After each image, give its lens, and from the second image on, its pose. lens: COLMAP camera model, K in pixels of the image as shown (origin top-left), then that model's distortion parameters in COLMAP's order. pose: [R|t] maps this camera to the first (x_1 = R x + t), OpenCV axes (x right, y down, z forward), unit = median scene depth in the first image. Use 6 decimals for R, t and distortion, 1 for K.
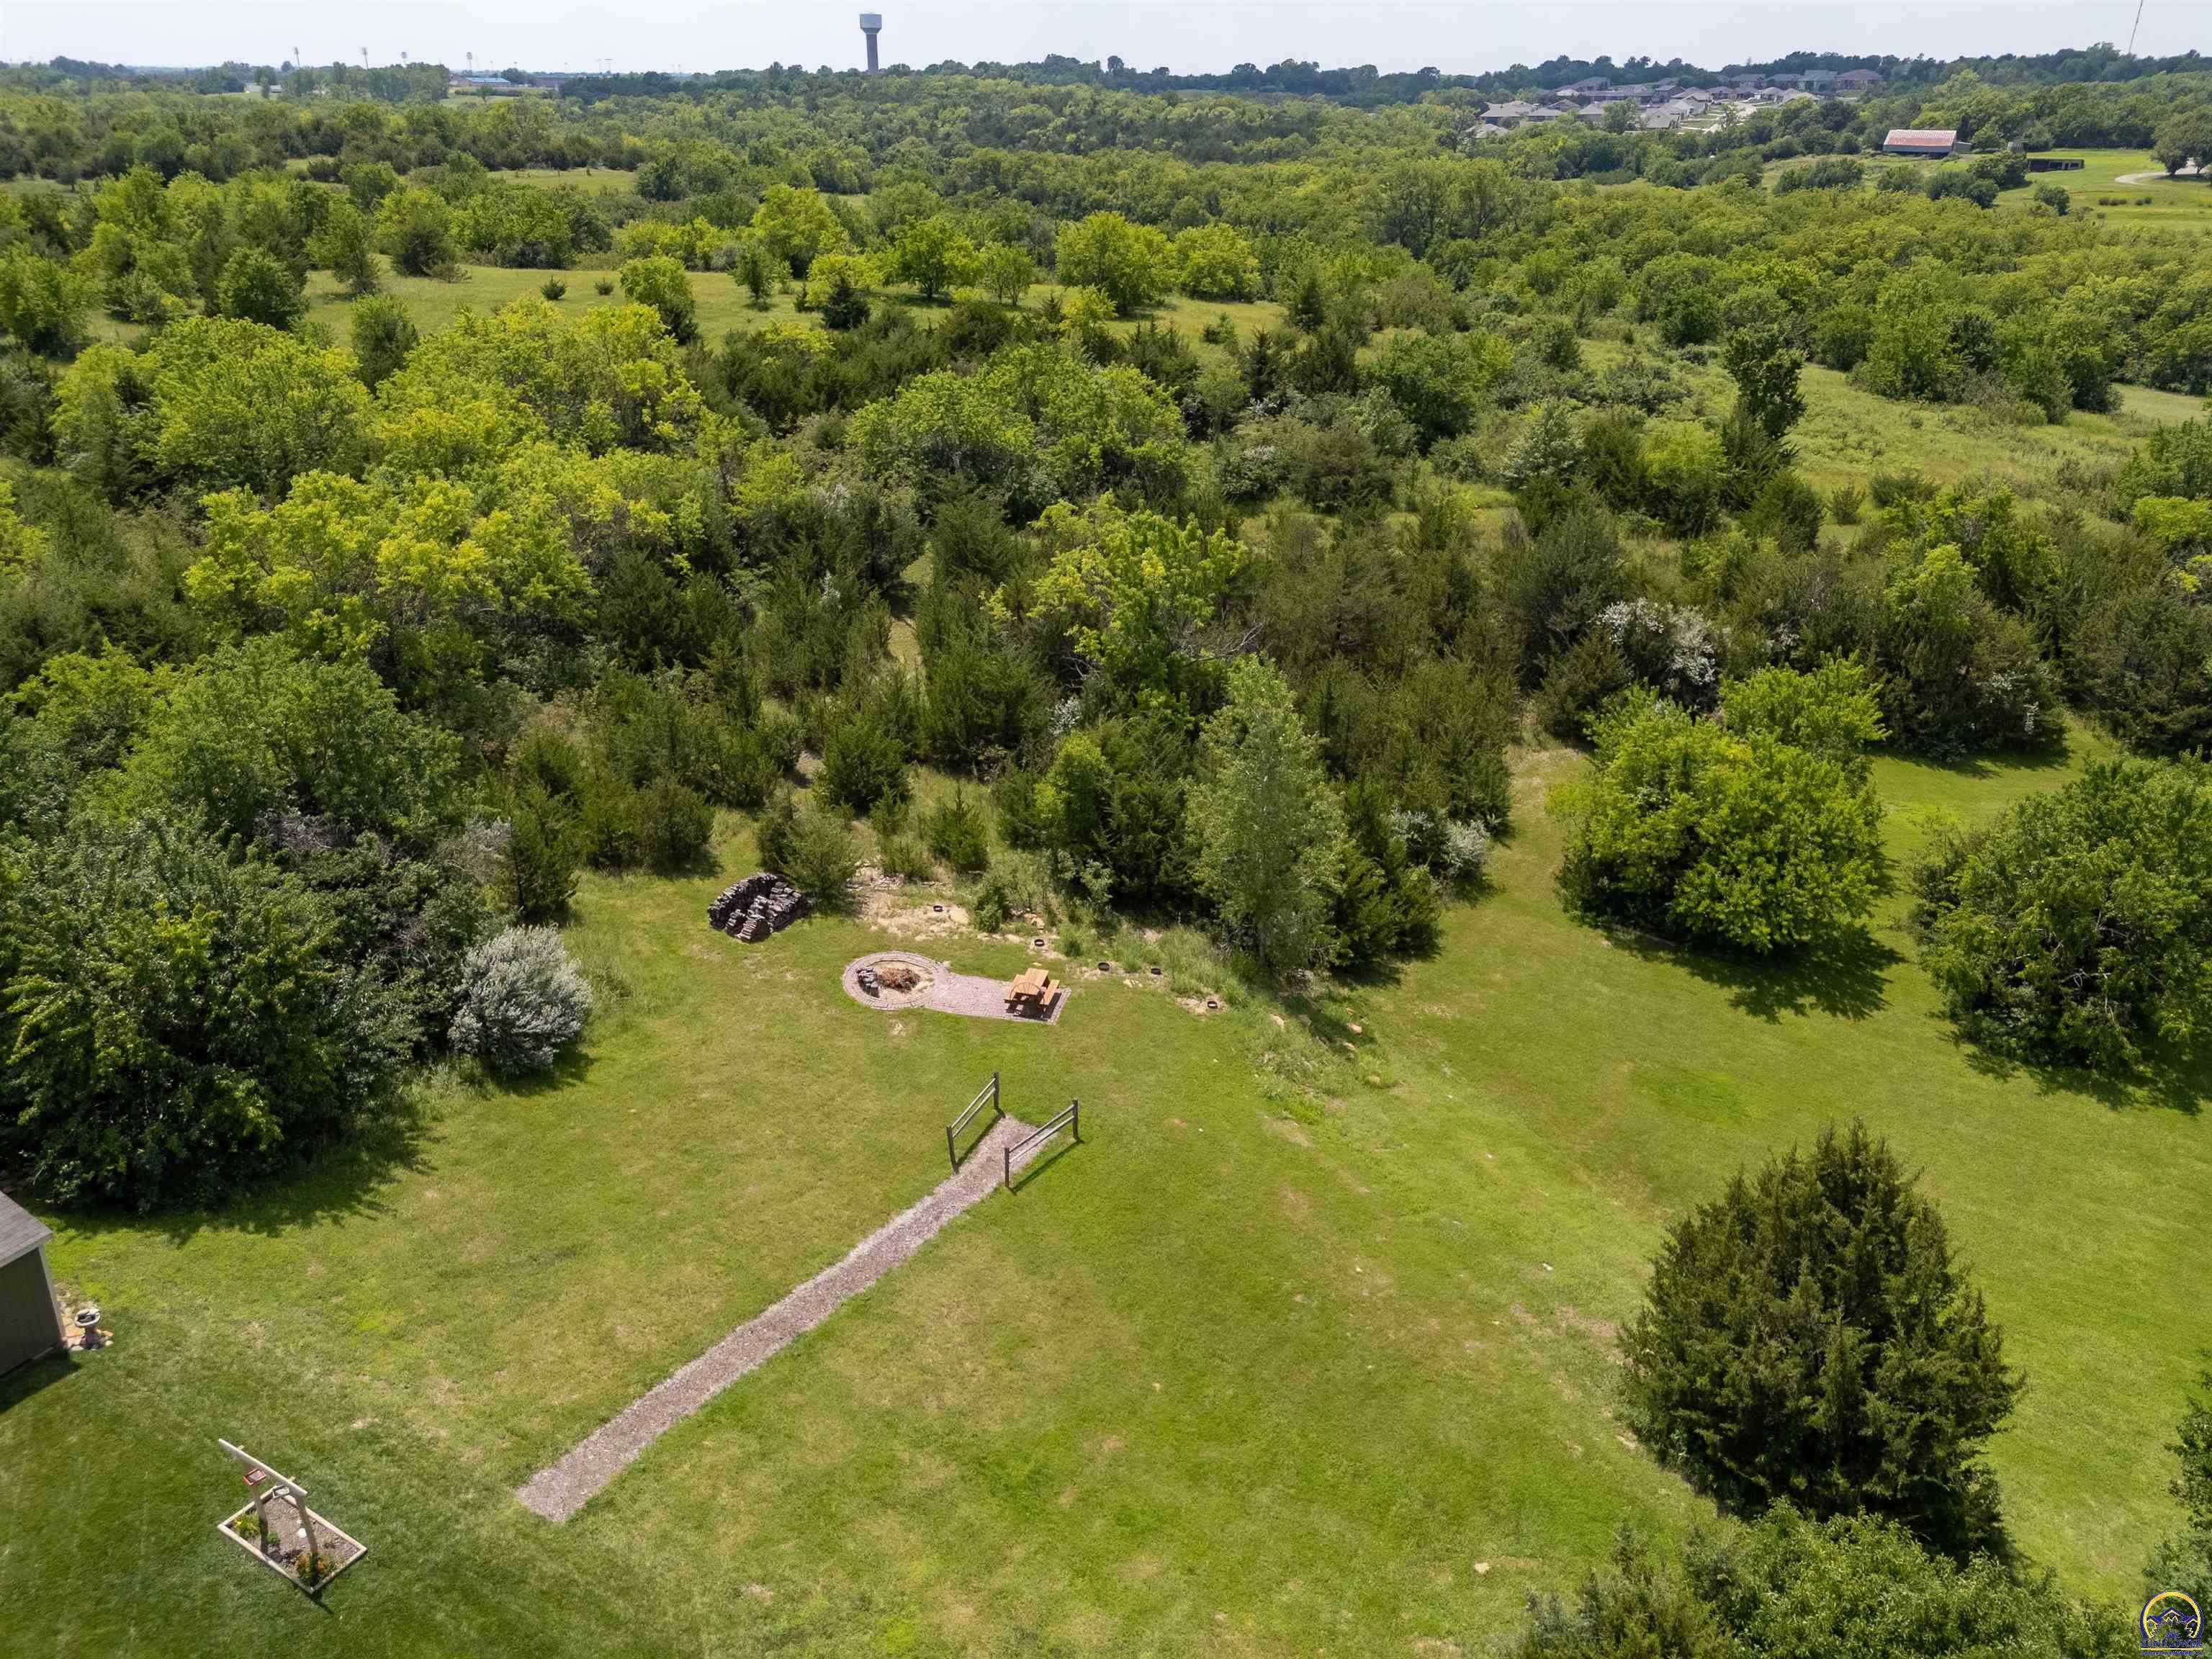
lens RADIAL K [[1636.8, 0, 1104.6], [0, 1636.8, 822.3], [0, 0, 1]] dist [0.068238, -0.057516]
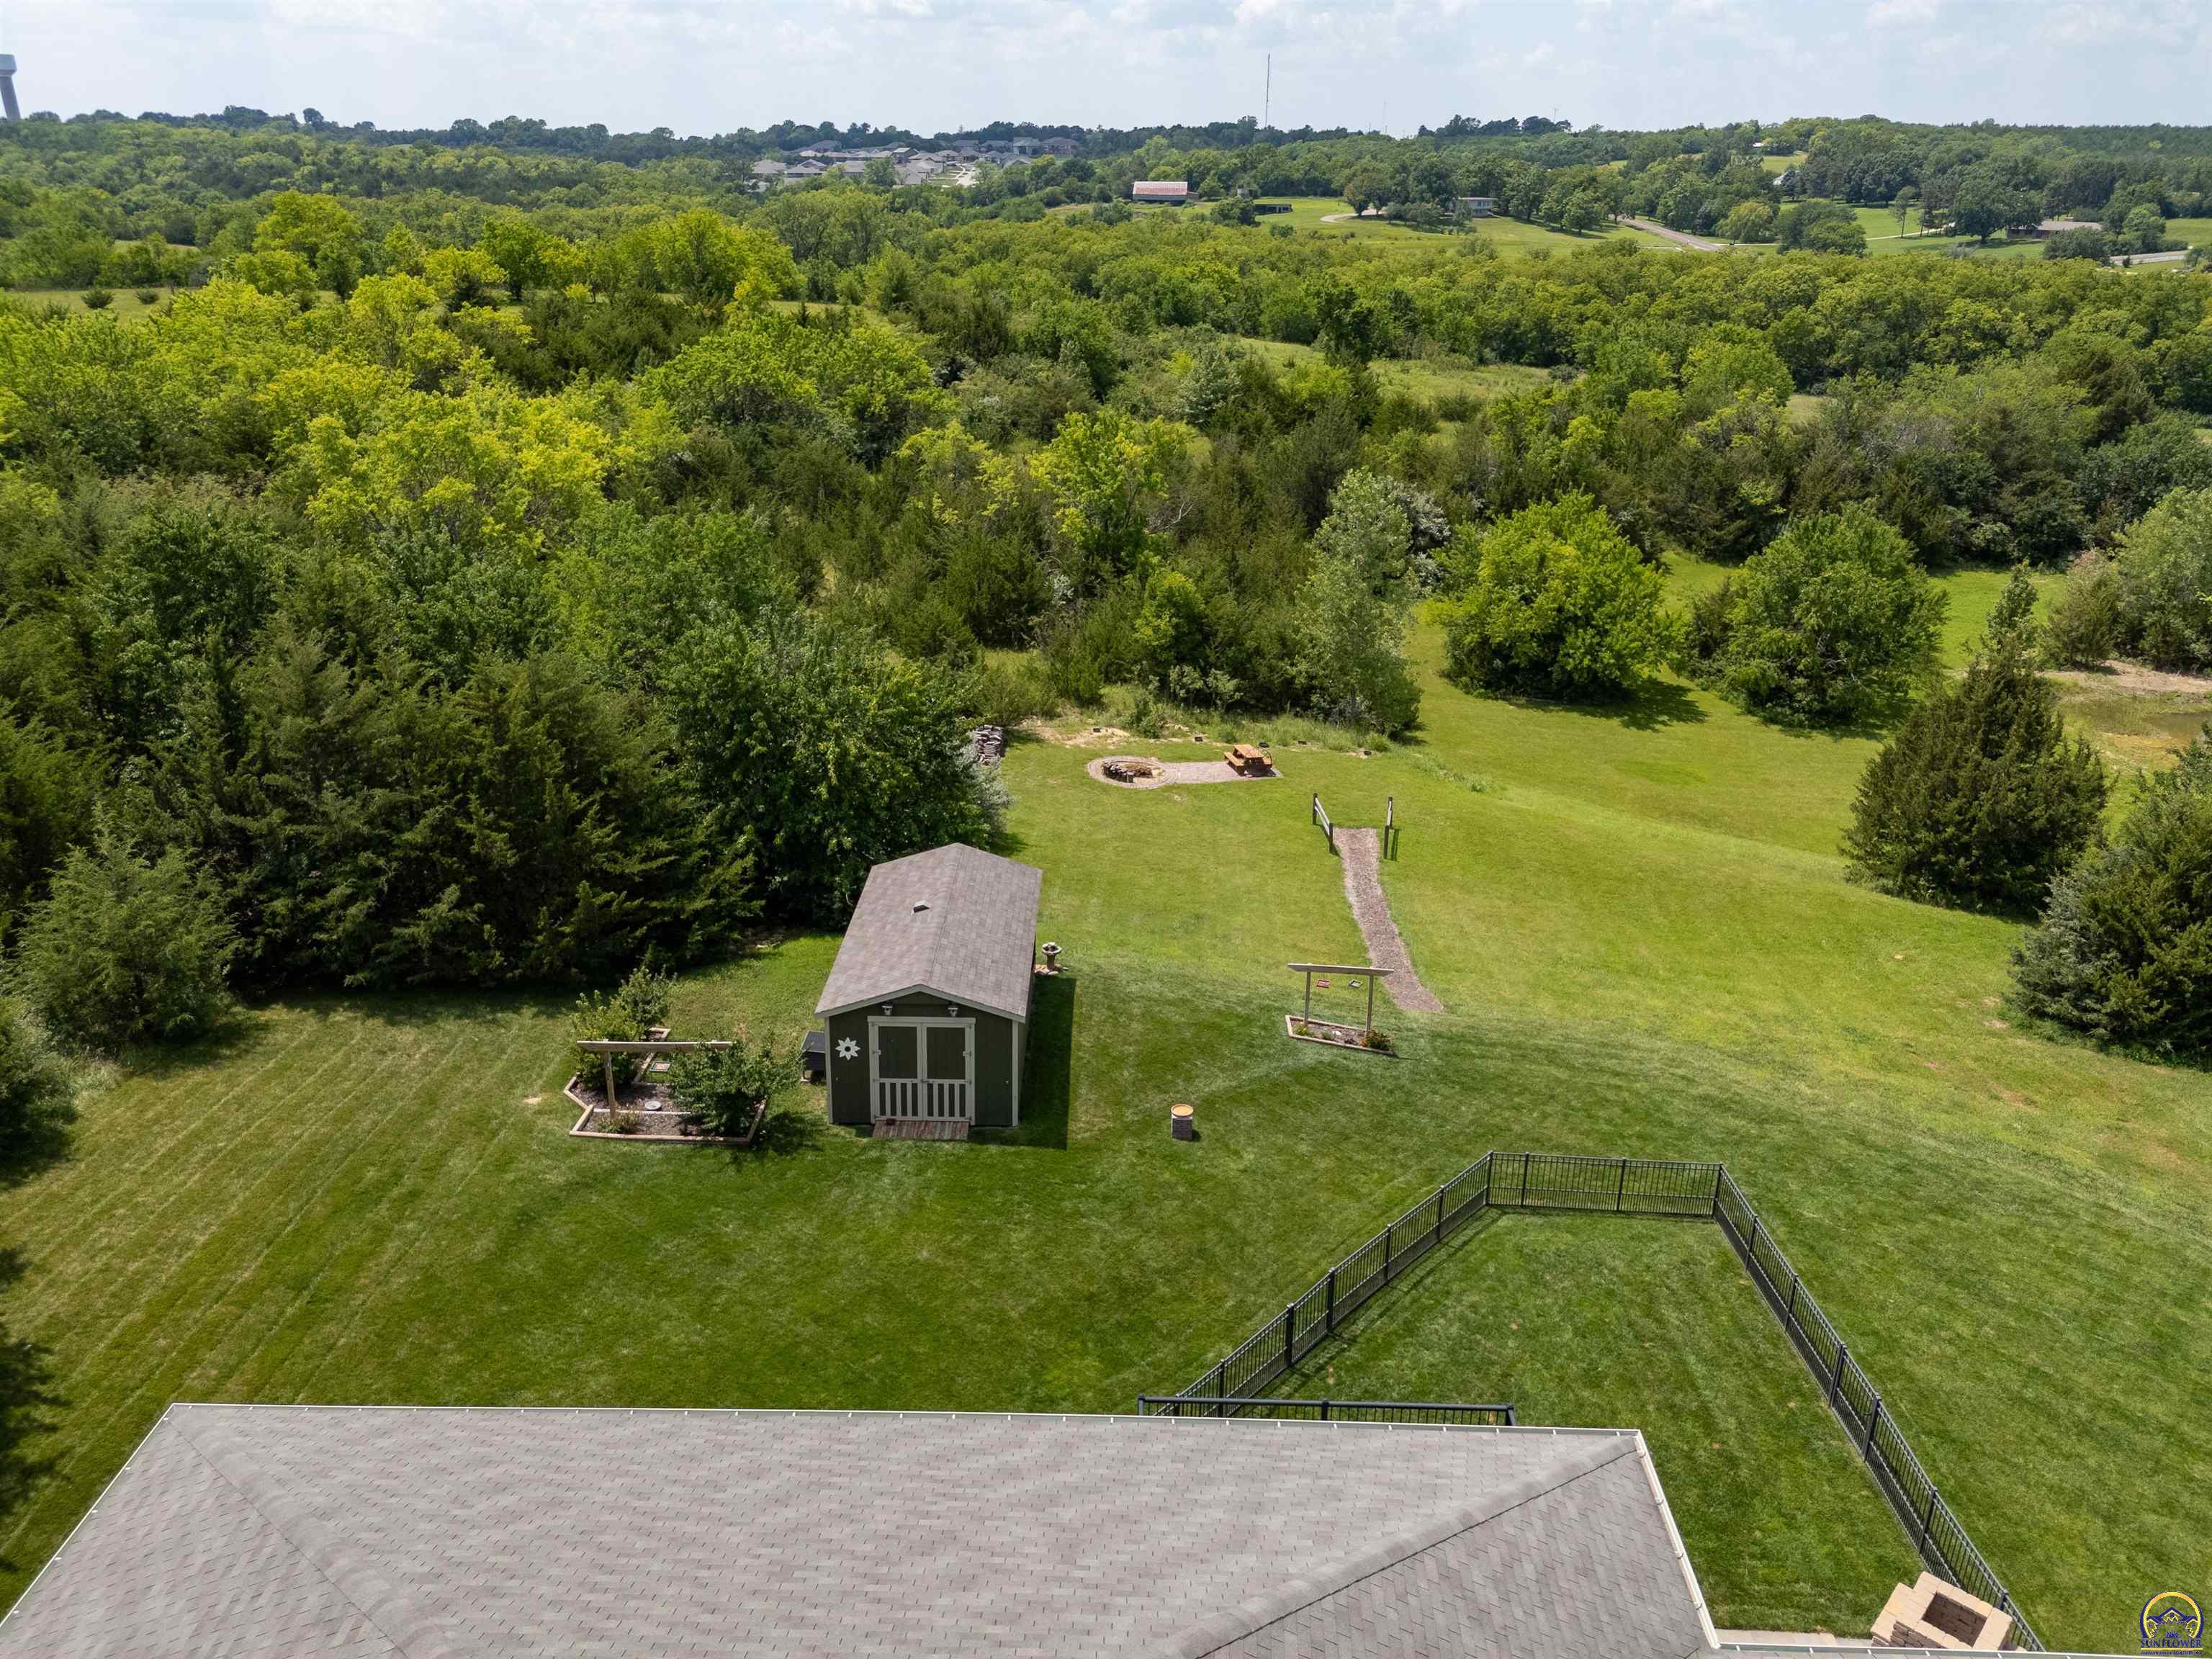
lens RADIAL K [[1631.3, 0, 1107.5], [0, 1631.3, 821.3], [0, 0, 1]] dist [0.077028, -0.061854]
pose [[0.904046, -0.158884, 0.396808, -0.242152], [0.172383, 0.985029, 0.001671, 0.050081], [-0.391132, 0.066892, 0.917900, -0.022723]]
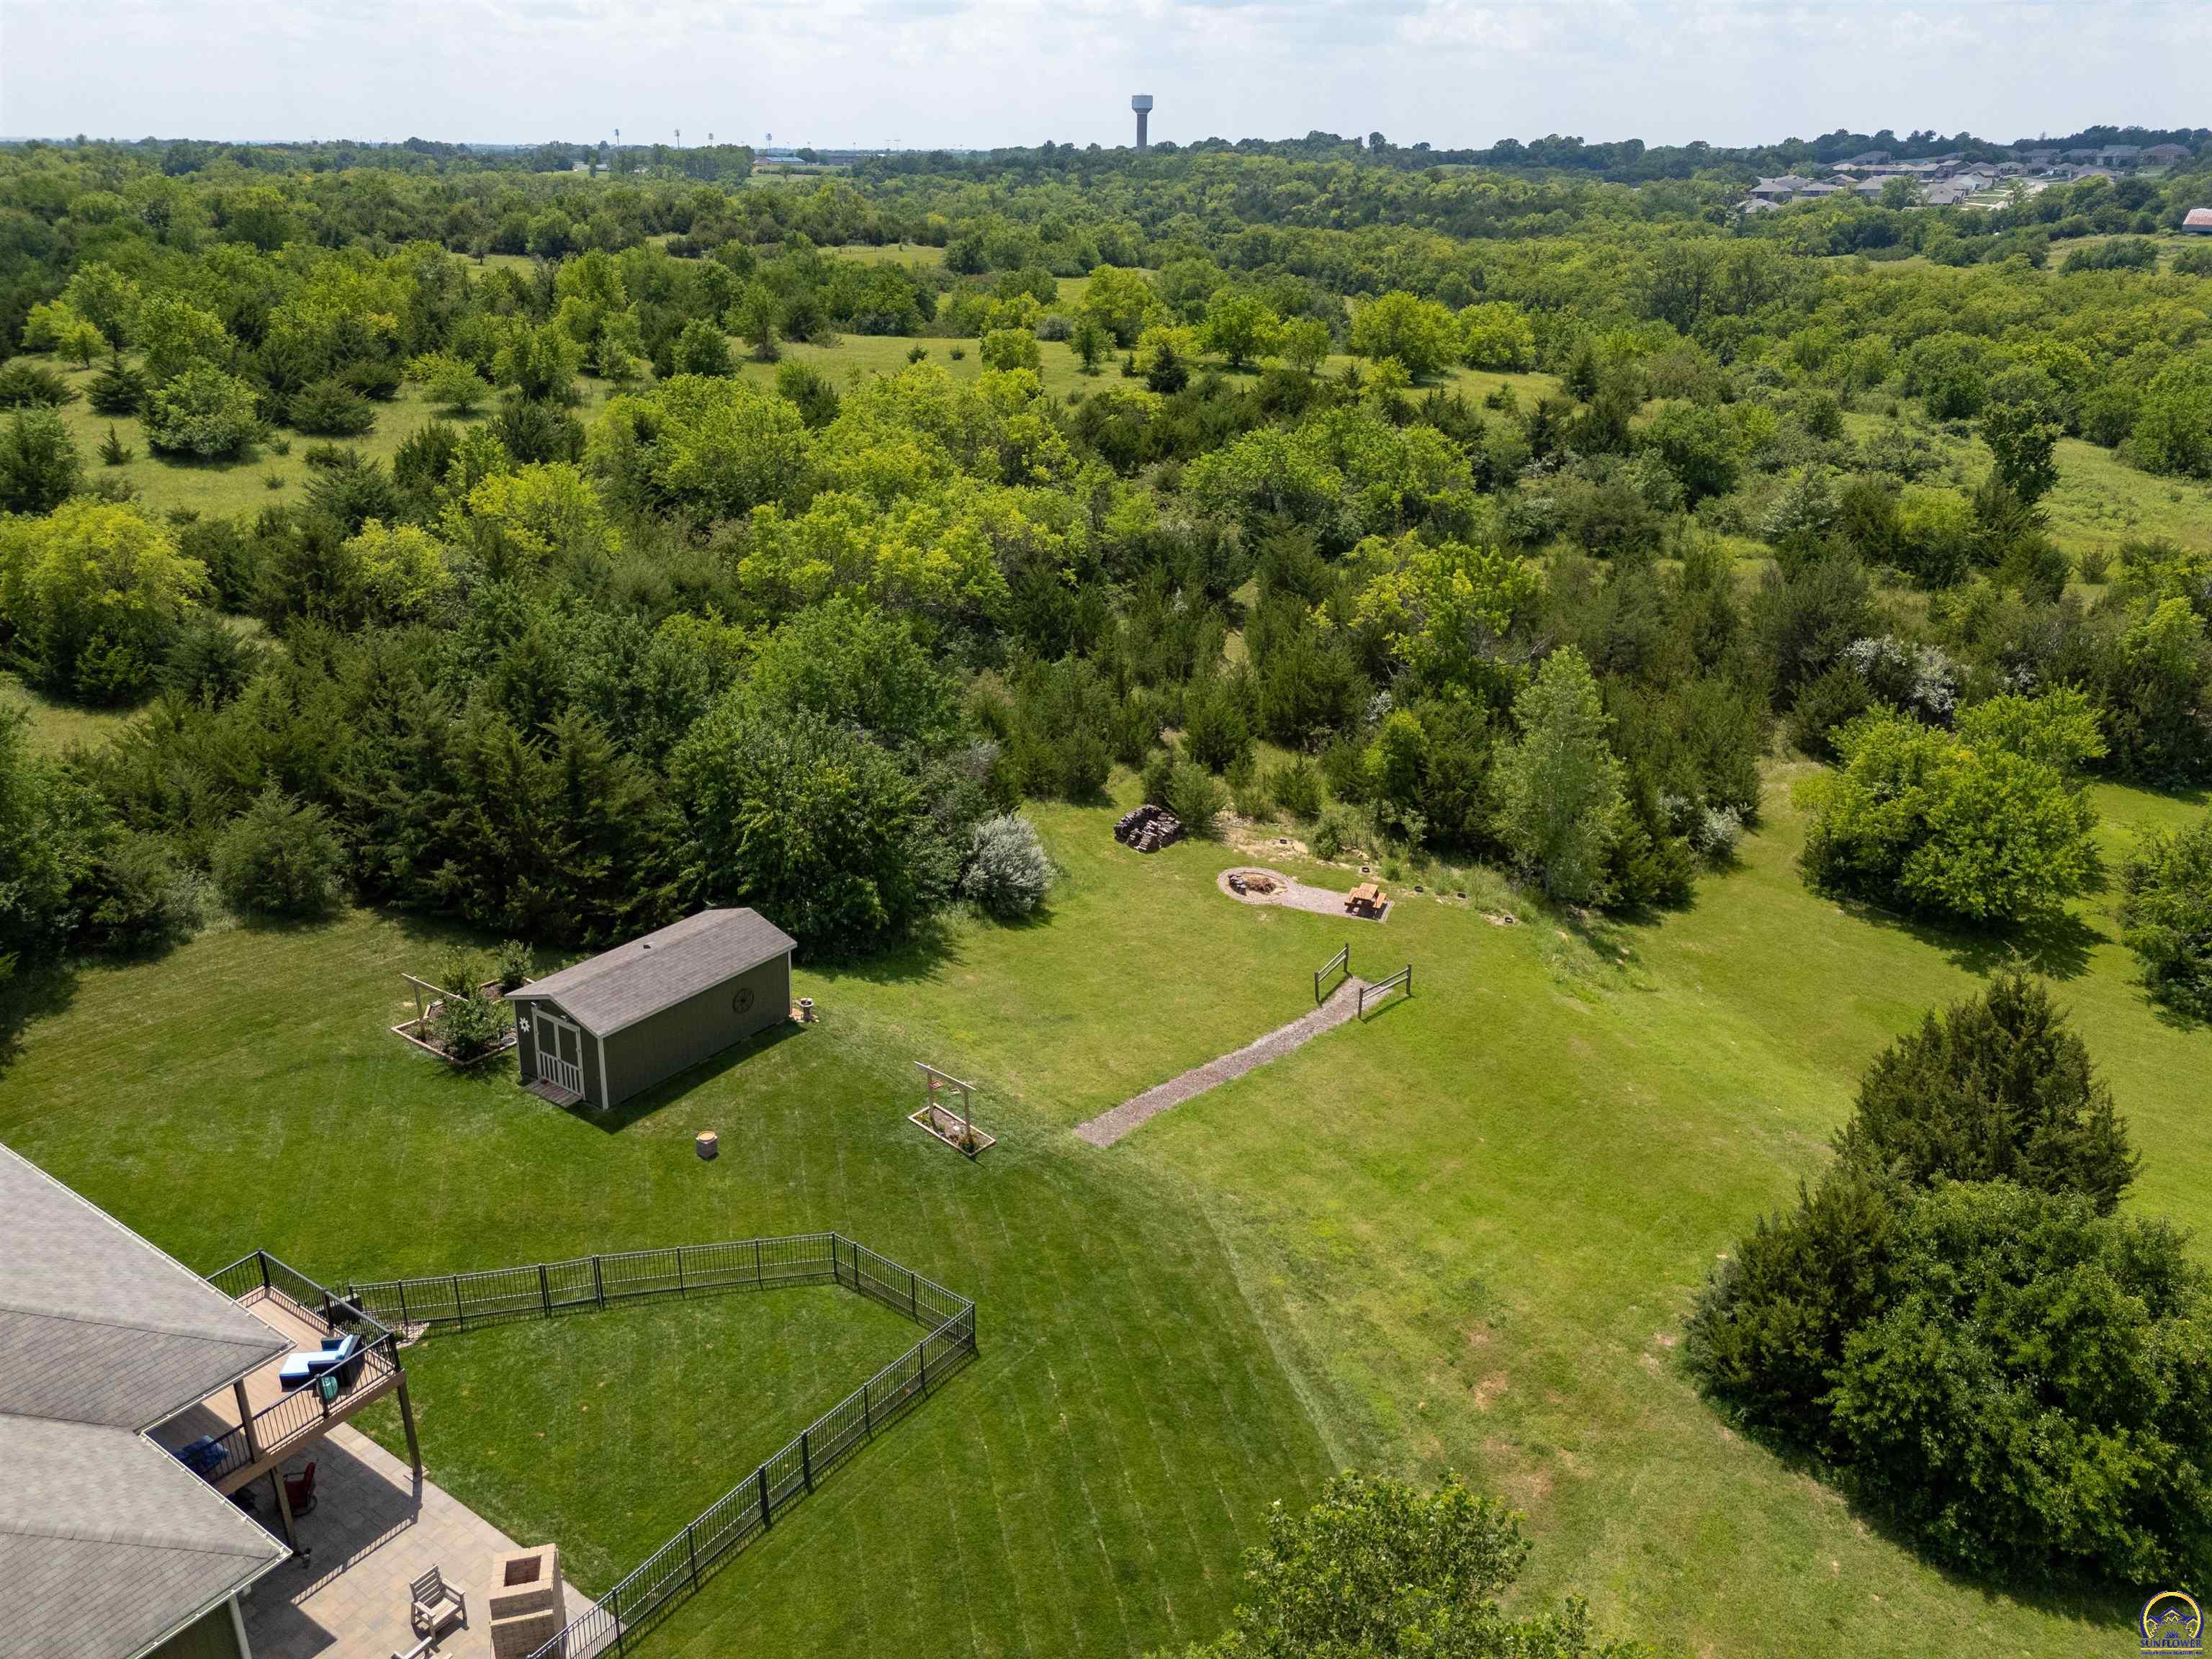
lens RADIAL K [[1636.8, 0, 1104.6], [0, 1636.8, 822.3], [0, 0, 1]] dist [0.068238, -0.057516]
pose [[0.989893, 0.053405, -0.131376, -0.031832], [-0.058241, 0.997749, -0.033246, 0.038155], [0.129305, 0.040561, 0.990775, -0.120385]]
